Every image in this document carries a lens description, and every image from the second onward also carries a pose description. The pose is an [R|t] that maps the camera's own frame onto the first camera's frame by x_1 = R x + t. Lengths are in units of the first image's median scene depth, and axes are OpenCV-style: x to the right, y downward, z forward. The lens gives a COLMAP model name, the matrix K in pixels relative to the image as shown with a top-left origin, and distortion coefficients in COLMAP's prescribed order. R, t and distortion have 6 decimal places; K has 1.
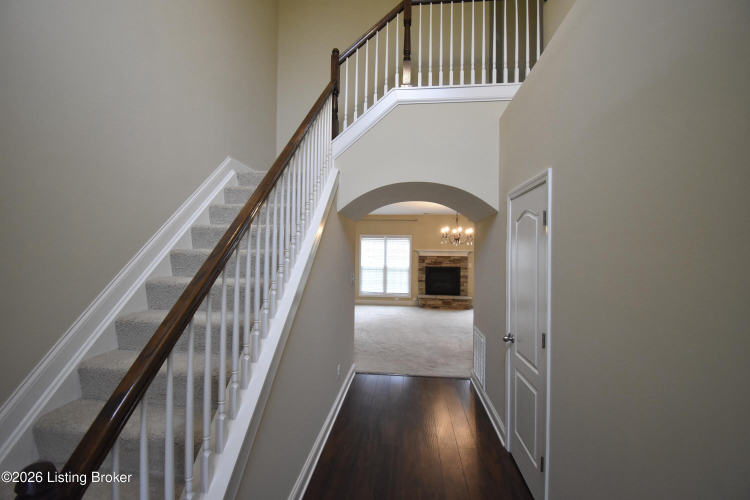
lens RADIAL K [[334.9, 0, 375.6], [0, 334.9, 248.3], [0, 0, 1]] dist [-0.005623, -0.000915]
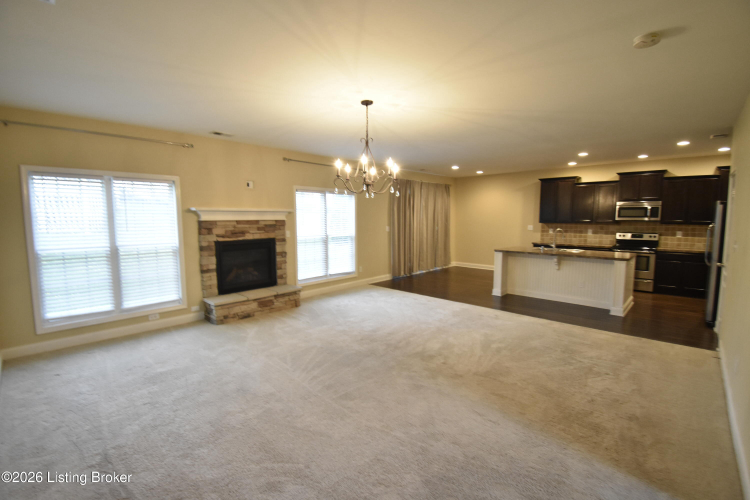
lens RADIAL K [[334.9, 0, 374.1], [0, 334.9, 250.8], [0, 0, 1]] dist [-0.005623, -0.000915]
pose [[0.600889, -0.092857, 0.793921, -0.110946], [0.004697, 0.993623, 0.112659, 0.012209], [-0.799319, -0.063967, 0.597493, 0.500036]]
